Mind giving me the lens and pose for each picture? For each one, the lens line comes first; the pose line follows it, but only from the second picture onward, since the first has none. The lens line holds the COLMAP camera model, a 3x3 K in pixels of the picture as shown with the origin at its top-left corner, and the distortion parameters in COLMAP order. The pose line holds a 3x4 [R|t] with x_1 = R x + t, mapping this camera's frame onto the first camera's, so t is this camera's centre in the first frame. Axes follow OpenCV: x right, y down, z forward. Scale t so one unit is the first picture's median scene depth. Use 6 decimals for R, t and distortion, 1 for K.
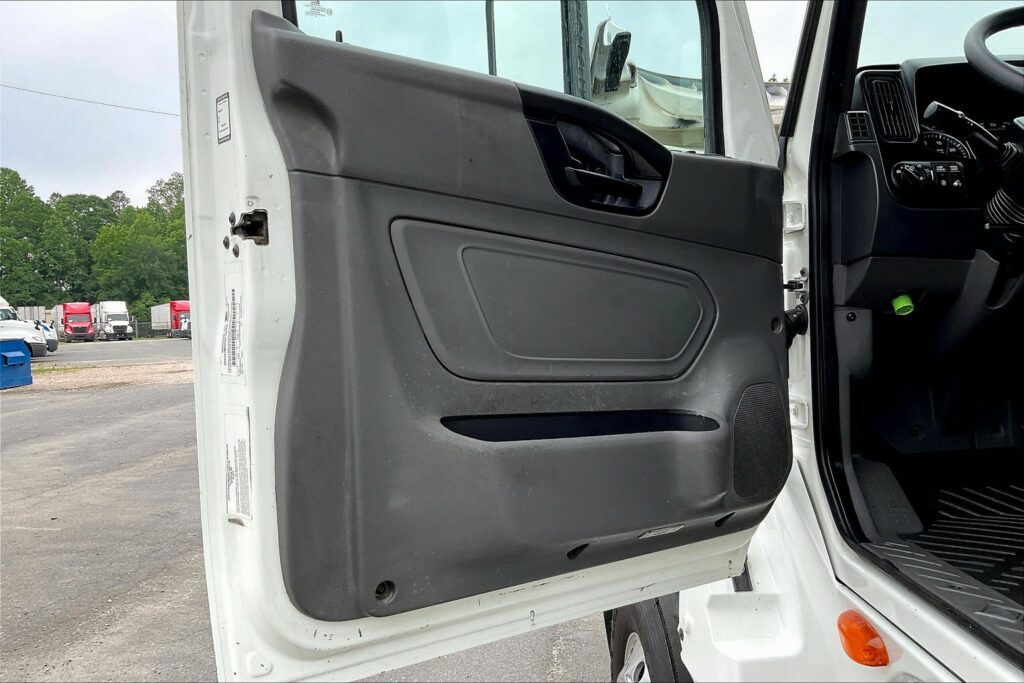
lens RADIAL K [[837.6, 0, 512.0], [0, 837.6, 341.5], [0, 0, 1]] dist [0.095026, -0.171558]
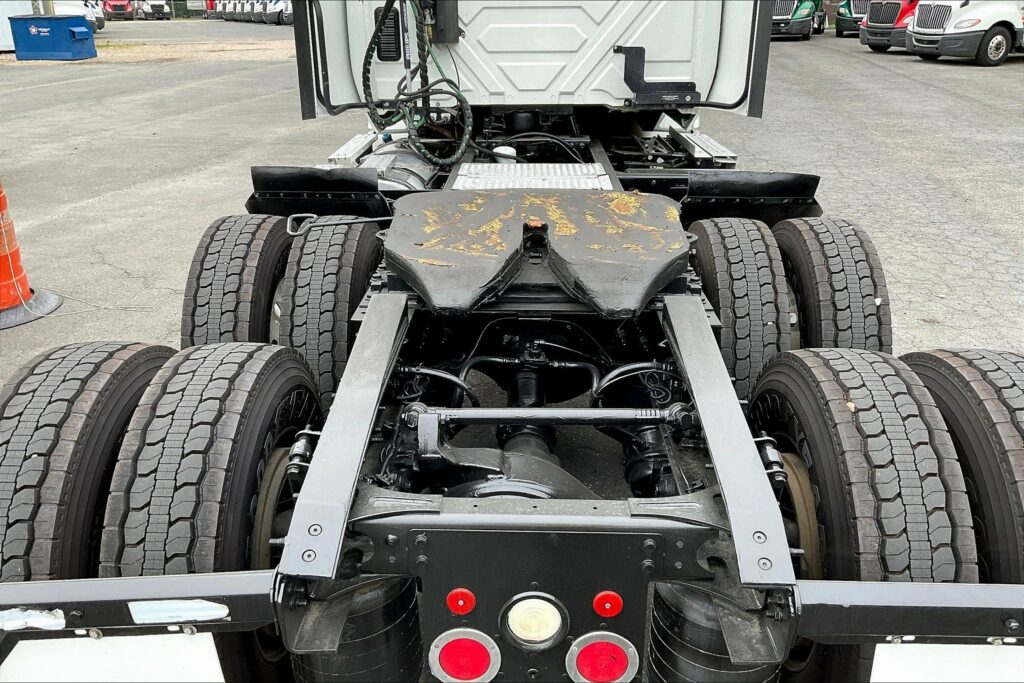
lens RADIAL K [[837.6, 0, 512.0], [0, 837.6, 341.5], [0, 0, 1]] dist [0.095026, -0.171558]
pose [[0.997674, 0.054597, -0.040823, 0.061680], [-0.037578, 0.940072, 0.338898, 0.001250], [0.056879, -0.336576, 0.939937, -0.164866]]
